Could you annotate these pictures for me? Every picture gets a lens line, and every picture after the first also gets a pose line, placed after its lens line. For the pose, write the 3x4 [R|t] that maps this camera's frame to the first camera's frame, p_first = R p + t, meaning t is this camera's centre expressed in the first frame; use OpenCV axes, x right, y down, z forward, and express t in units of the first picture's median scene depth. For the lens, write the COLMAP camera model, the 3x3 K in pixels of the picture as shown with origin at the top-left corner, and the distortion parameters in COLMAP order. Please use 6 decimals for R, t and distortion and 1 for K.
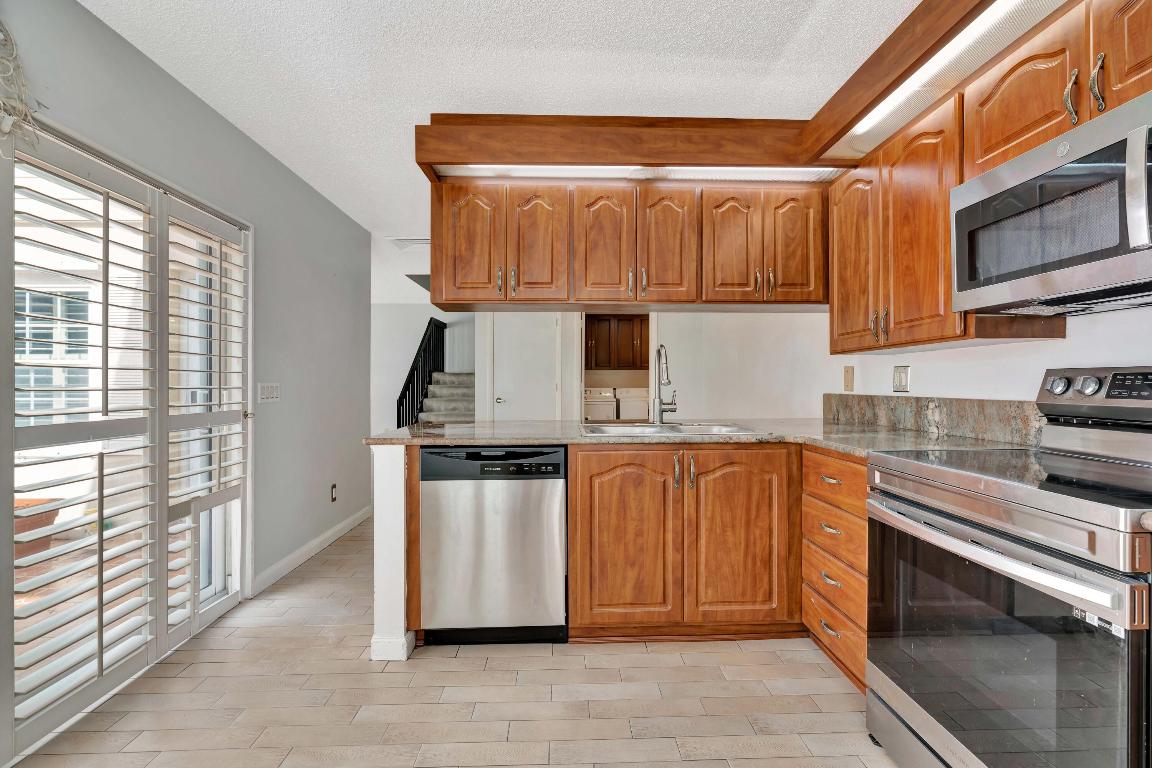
lens RADIAL K [[513.3, 0, 577.8], [0, 513.3, 388.0], [0, 0, 1]] dist [-0.010571, 0.002457]
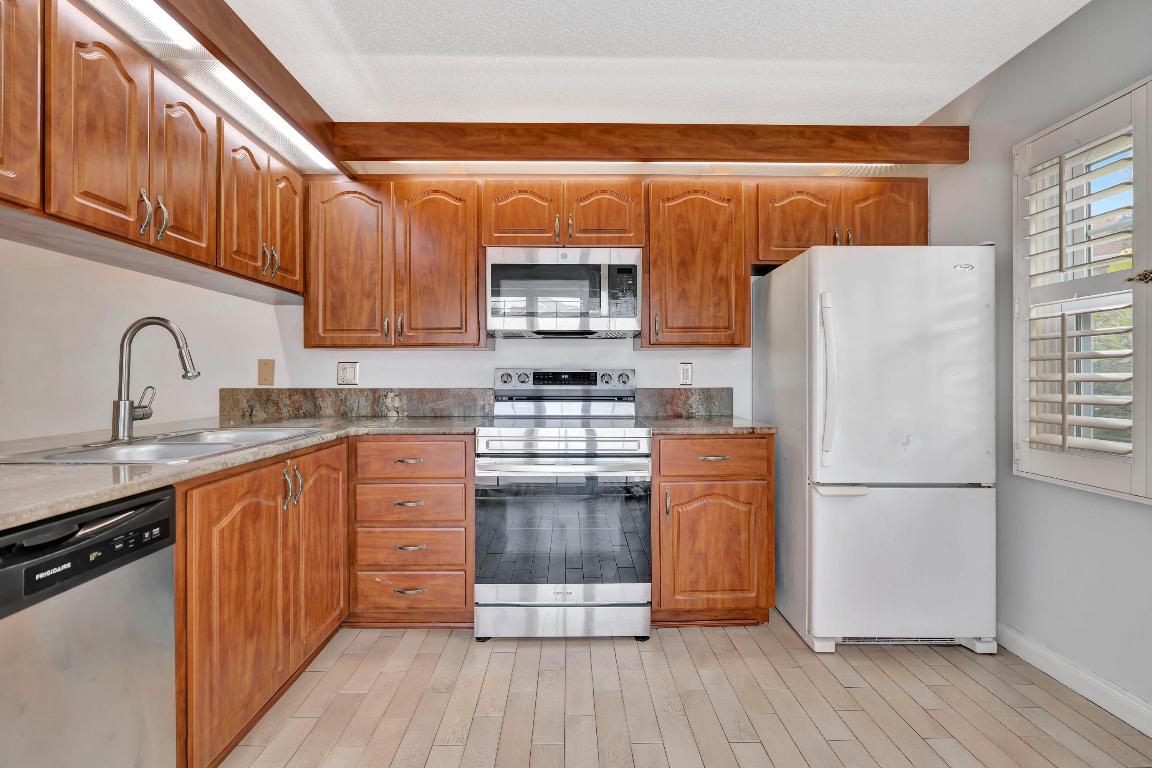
lens RADIAL K [[513.3, 0, 574.6], [0, 513.3, 380.3], [0, 0, 1]] dist [-0.010571, 0.002457]
pose [[0.017598, -0.002665, 0.999842, -0.577215], [0.008709, 0.999959, 0.002512, -0.000536], [-0.999807, 0.008663, 0.017621, 0.540559]]
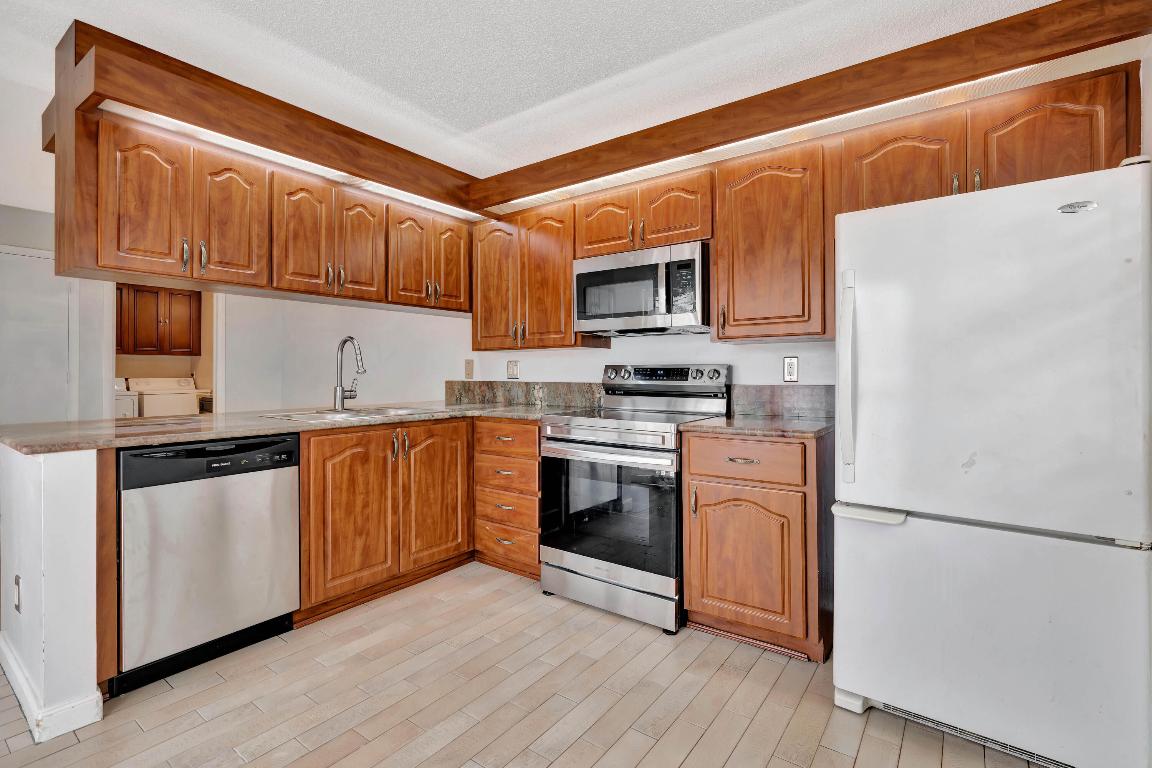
lens RADIAL K [[537.4, 0, 576.5], [0, 537.4, 375.7], [0, 0, 1]] dist [0.000175, -0.000002]
pose [[0.620956, -0.002571, 0.783841, -0.516045], [0.005100, 0.999987, -0.000761, 0.001862], [-0.783829, 0.004470, 0.620961, -0.099975]]
